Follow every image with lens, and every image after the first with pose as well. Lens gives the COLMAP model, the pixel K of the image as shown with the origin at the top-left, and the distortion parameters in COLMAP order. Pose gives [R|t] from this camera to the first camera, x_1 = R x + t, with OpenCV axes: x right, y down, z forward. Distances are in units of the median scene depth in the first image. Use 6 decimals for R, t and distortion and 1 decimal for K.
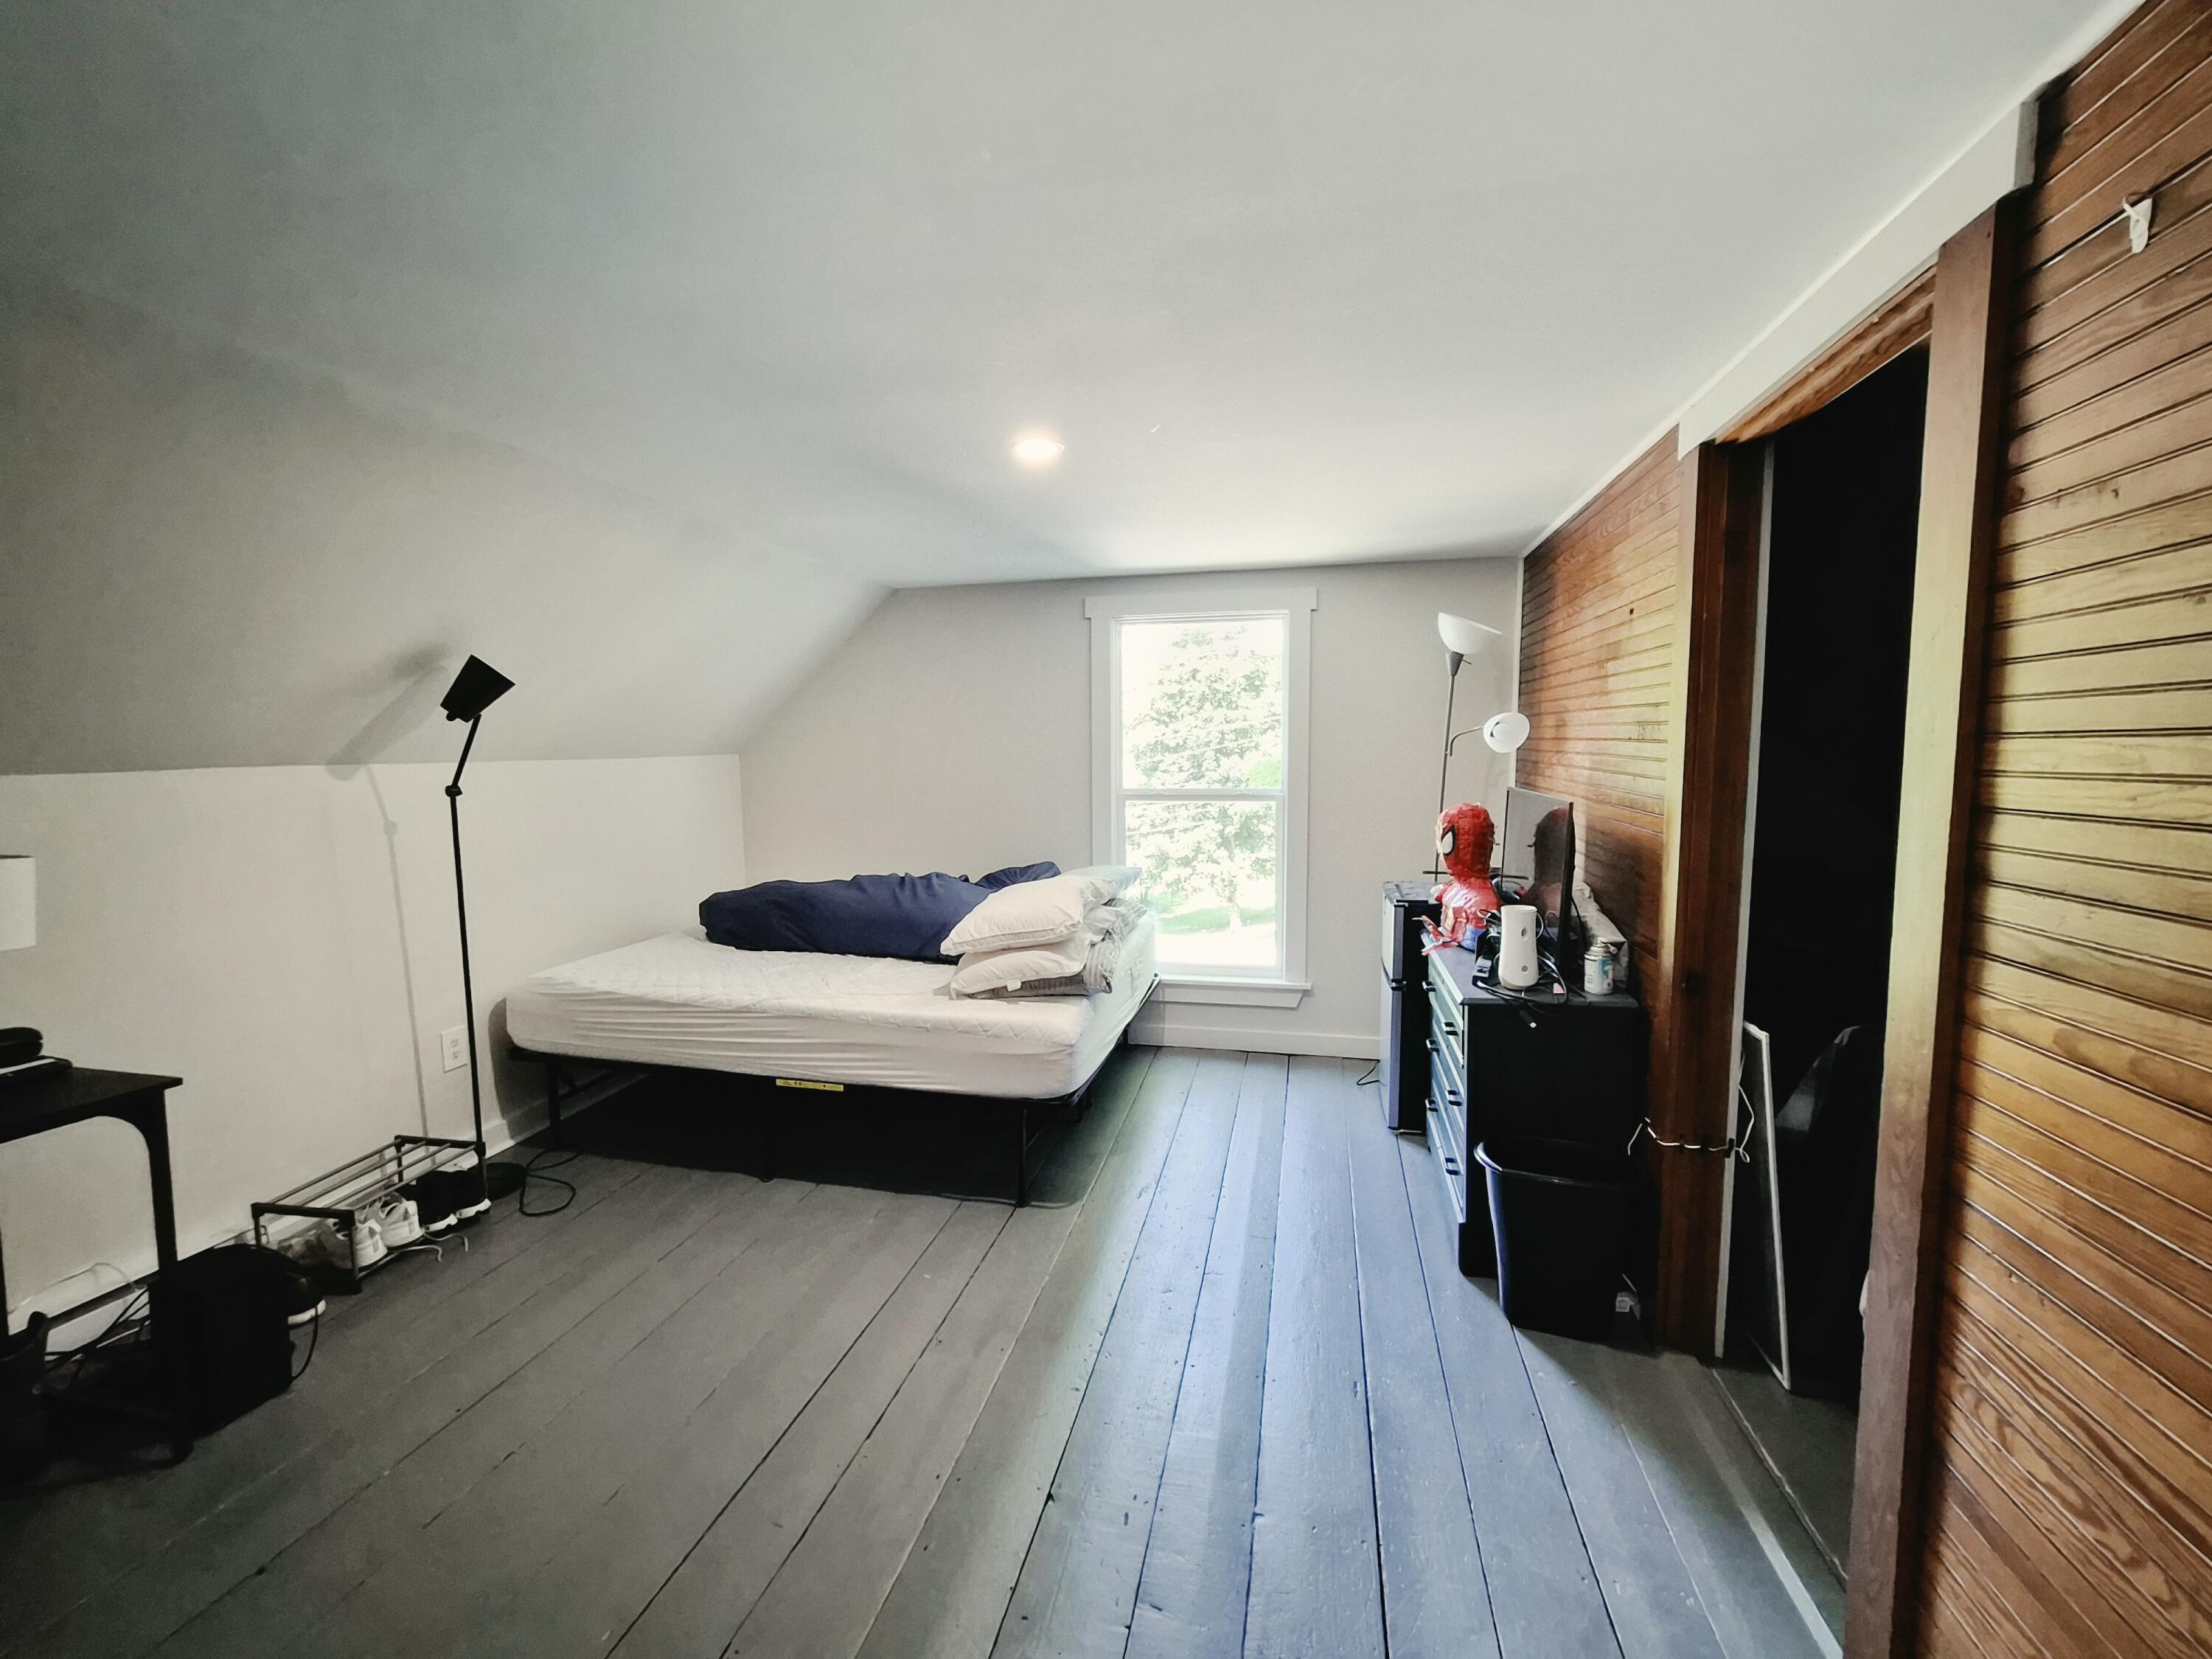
lens RADIAL K [[934.9, 0, 1109.7], [0, 934.9, 839.4], [0, 0, 1]] dist [-0.002777, -0.000337]
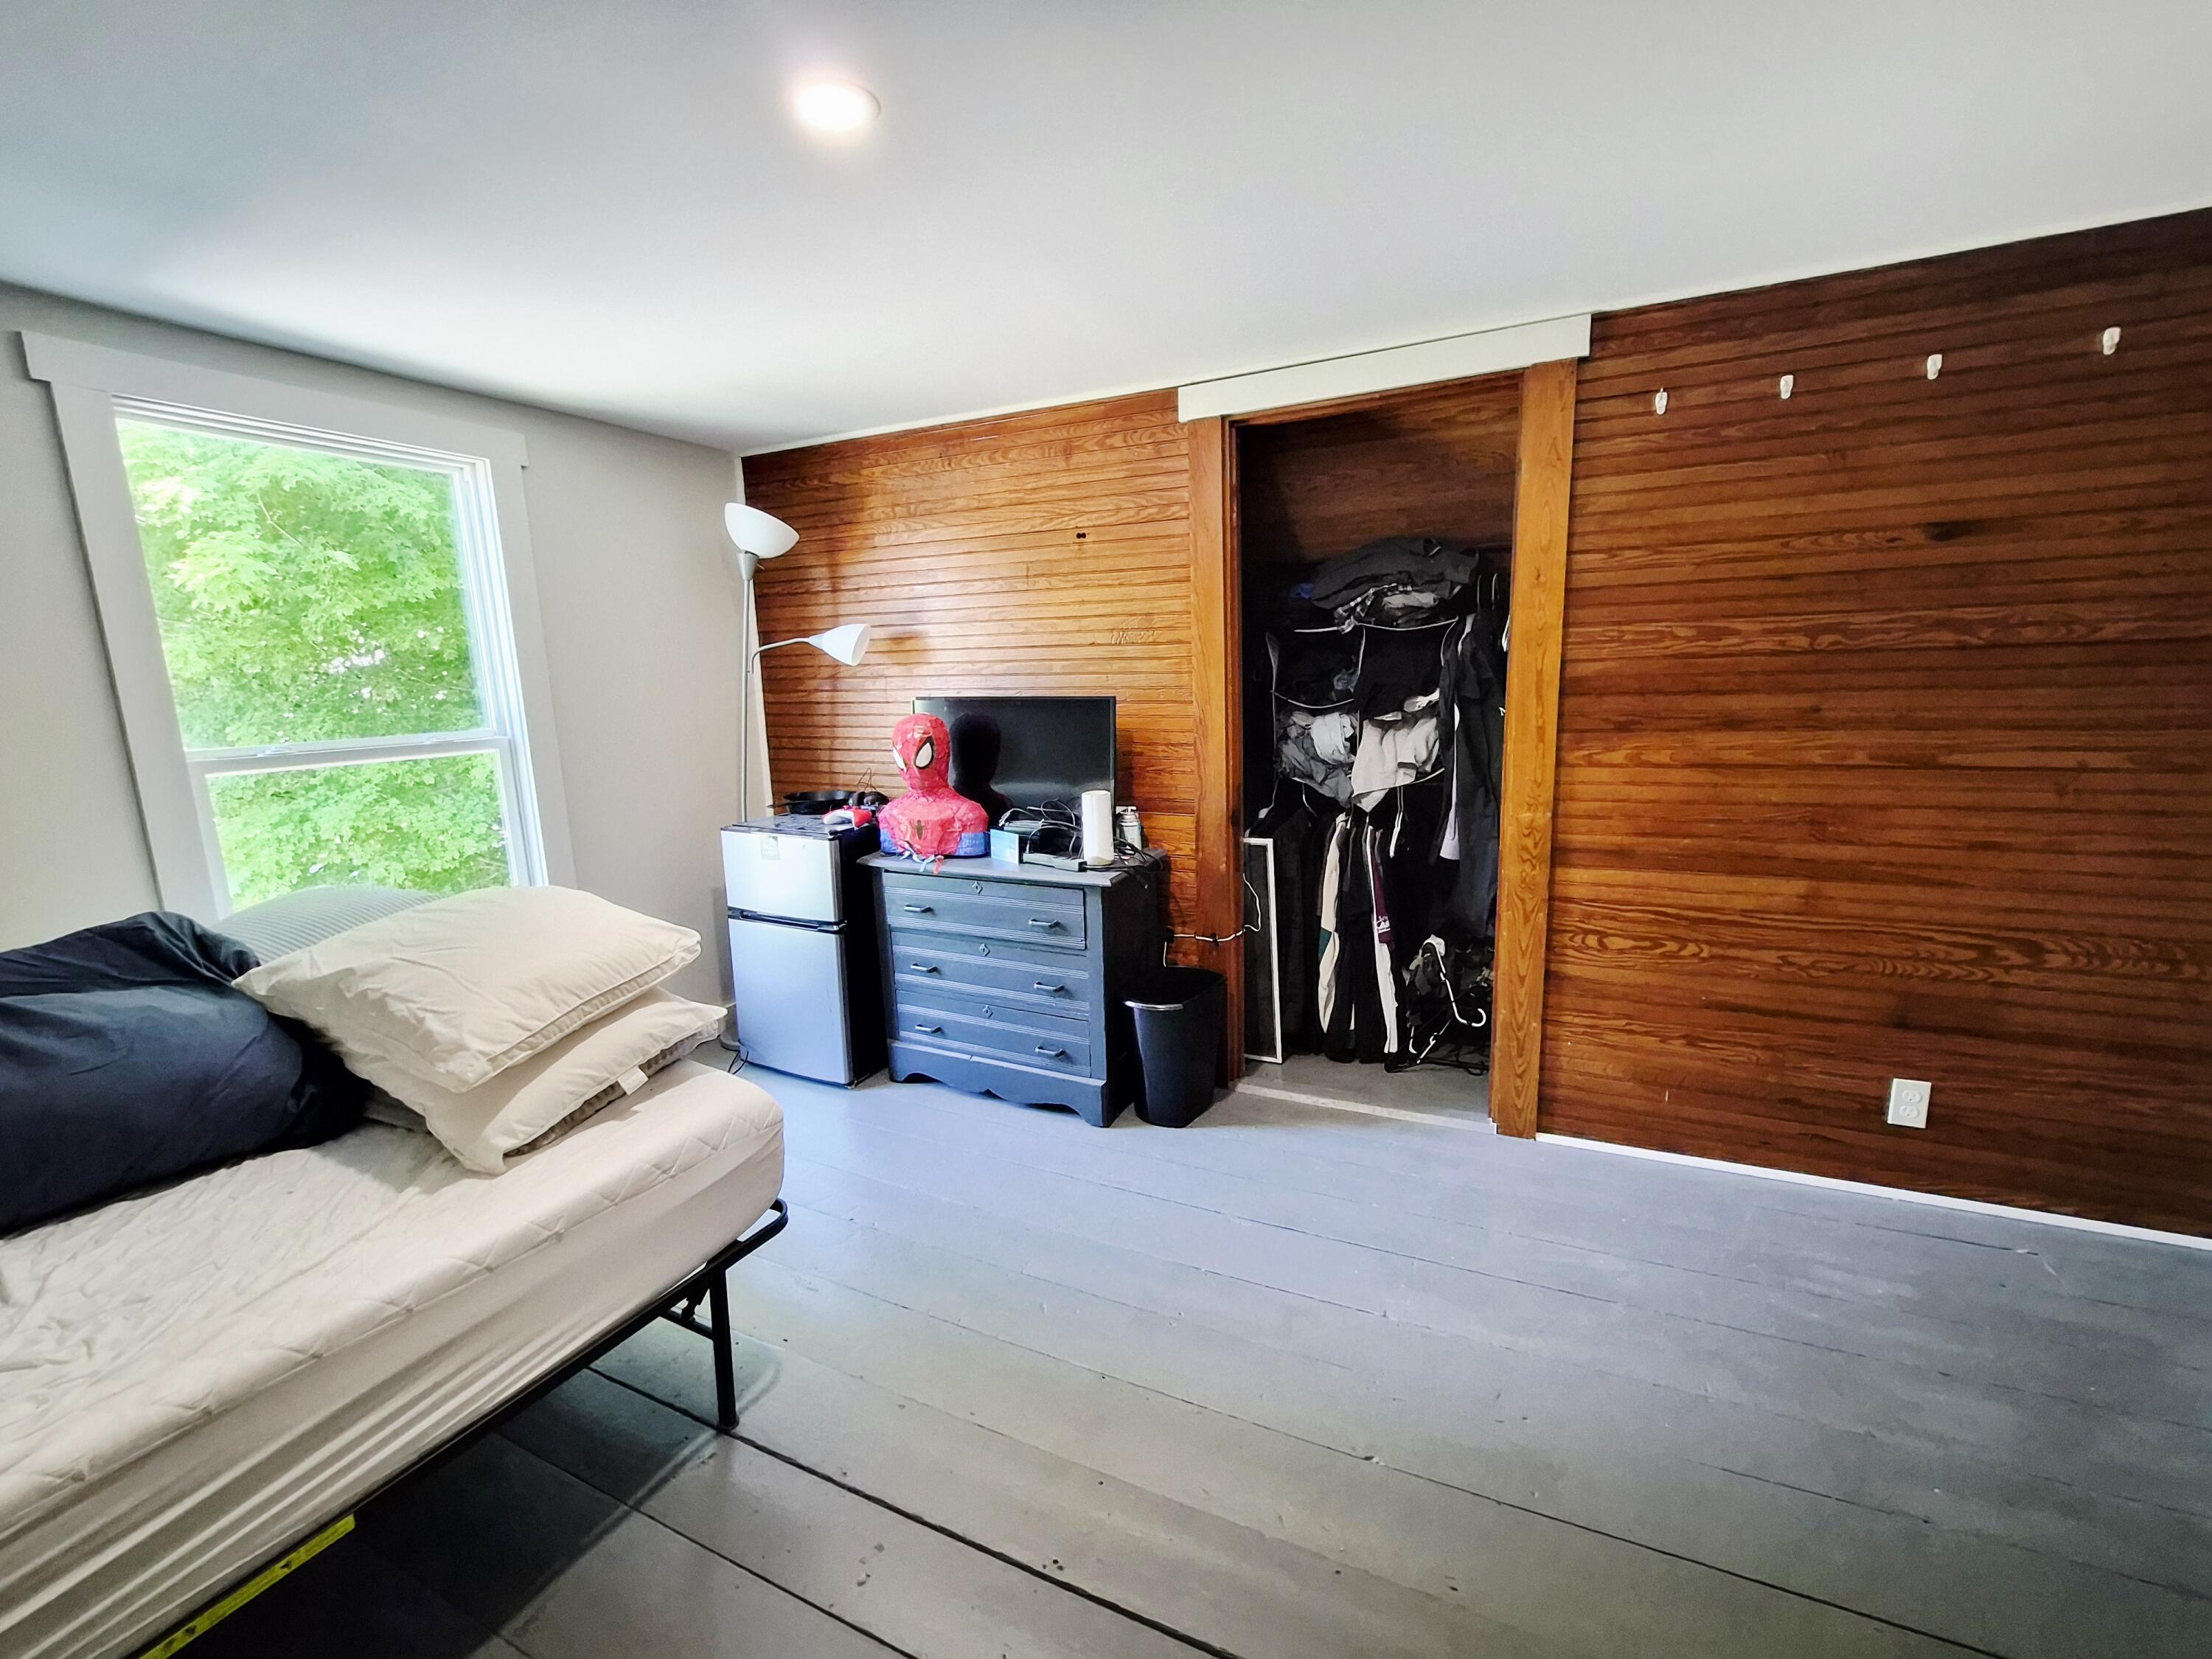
lens RADIAL K [[934.9, 0, 1109.7], [0, 934.9, 839.4], [0, 0, 1]] dist [-0.002777, -0.000337]
pose [[0.238266, -0.170006, 0.956205, -0.528316], [0.123318, 0.981887, 0.143844, -0.025893], [-0.963339, 0.083644, 0.254915, 0.575950]]
